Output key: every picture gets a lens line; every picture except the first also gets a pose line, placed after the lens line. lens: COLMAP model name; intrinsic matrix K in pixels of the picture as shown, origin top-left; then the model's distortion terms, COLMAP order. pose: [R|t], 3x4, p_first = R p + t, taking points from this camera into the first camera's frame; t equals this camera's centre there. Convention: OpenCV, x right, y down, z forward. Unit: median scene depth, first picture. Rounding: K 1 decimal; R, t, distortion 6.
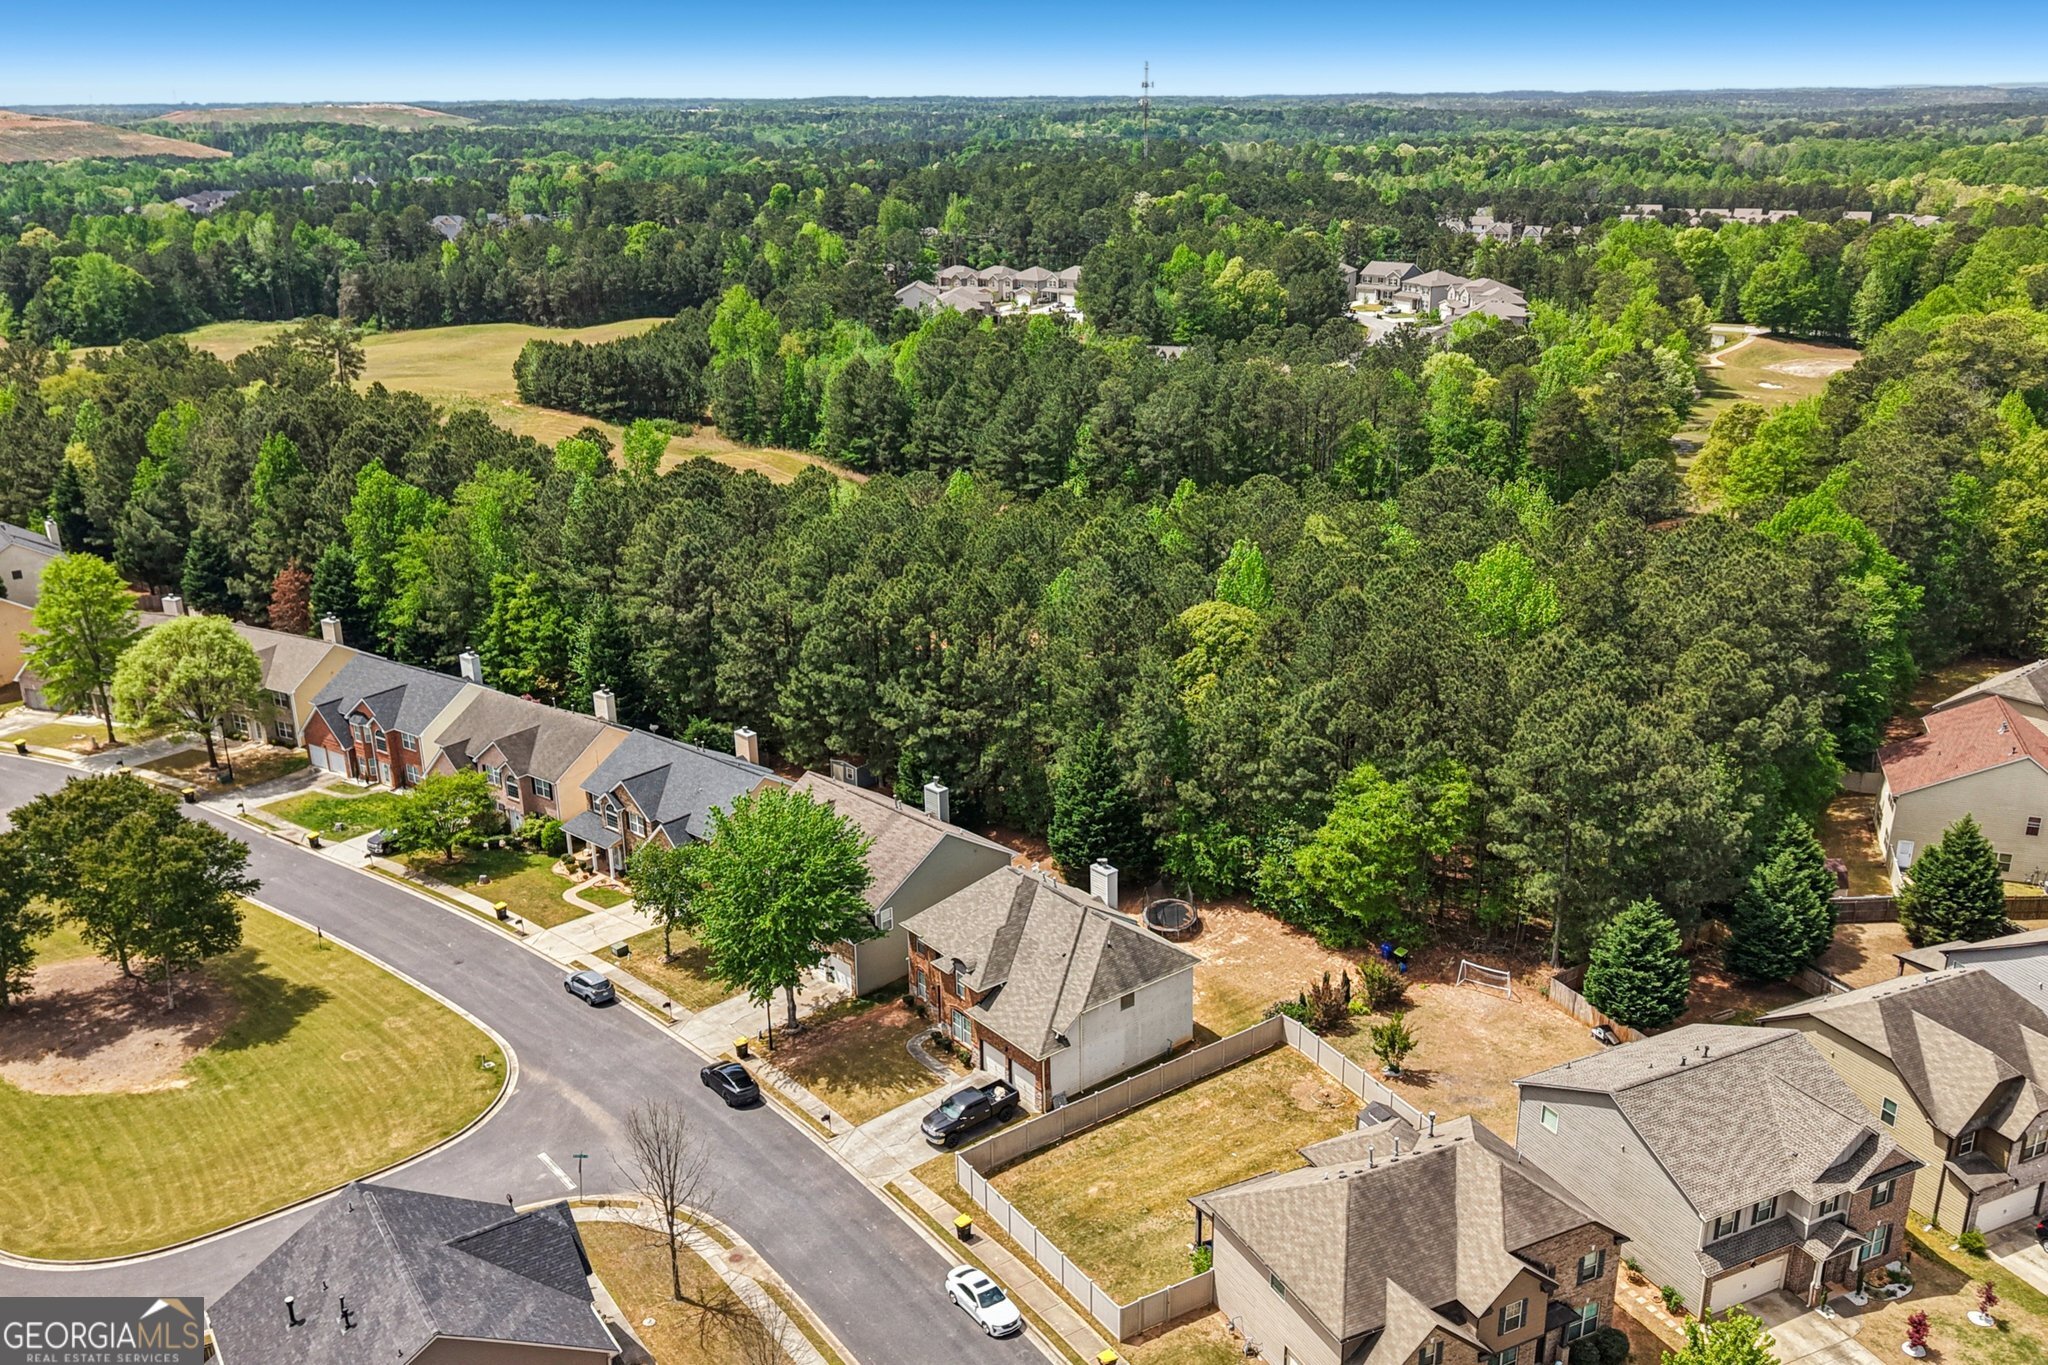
lens RADIAL K [[1702.9, 0, 990.1], [0, 1702.9, 654.0], [0, 0, 1]] dist [0.067237, -0.120101]
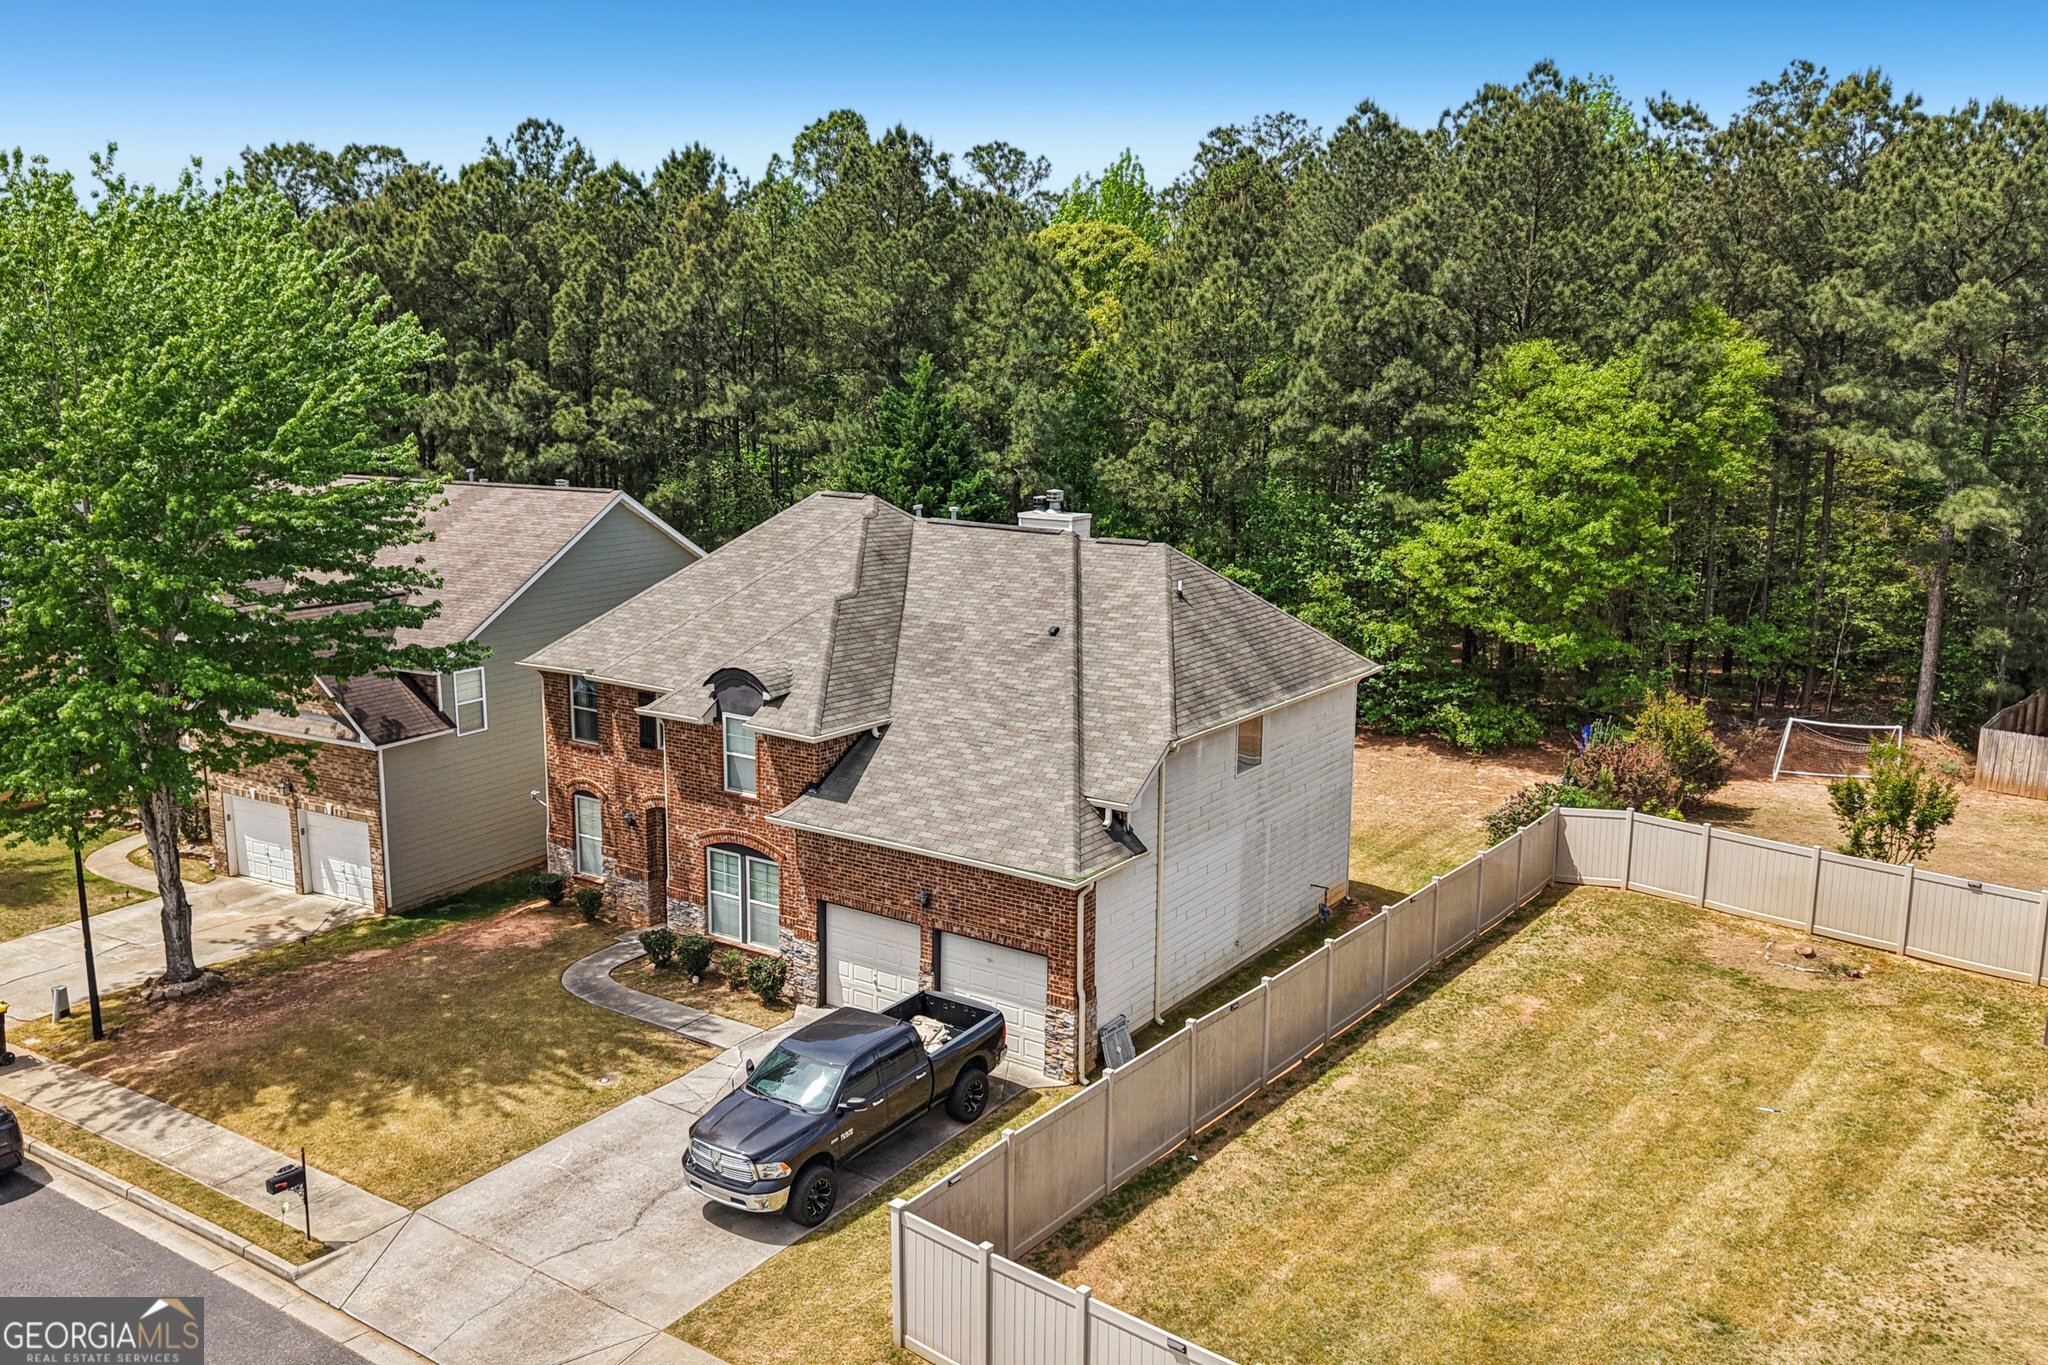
lens RADIAL K [[1646.4, 0, 1029.4], [0, 1646.4, 657.1], [0, 0, 1]] dist [0.091966, -0.191989]
pose [[0.949968, -0.029648, 0.310938, -0.057529], [0.072895, 0.989039, -0.128403, 0.203549], [-0.303723, 0.144645, 0.941717, 0.632823]]
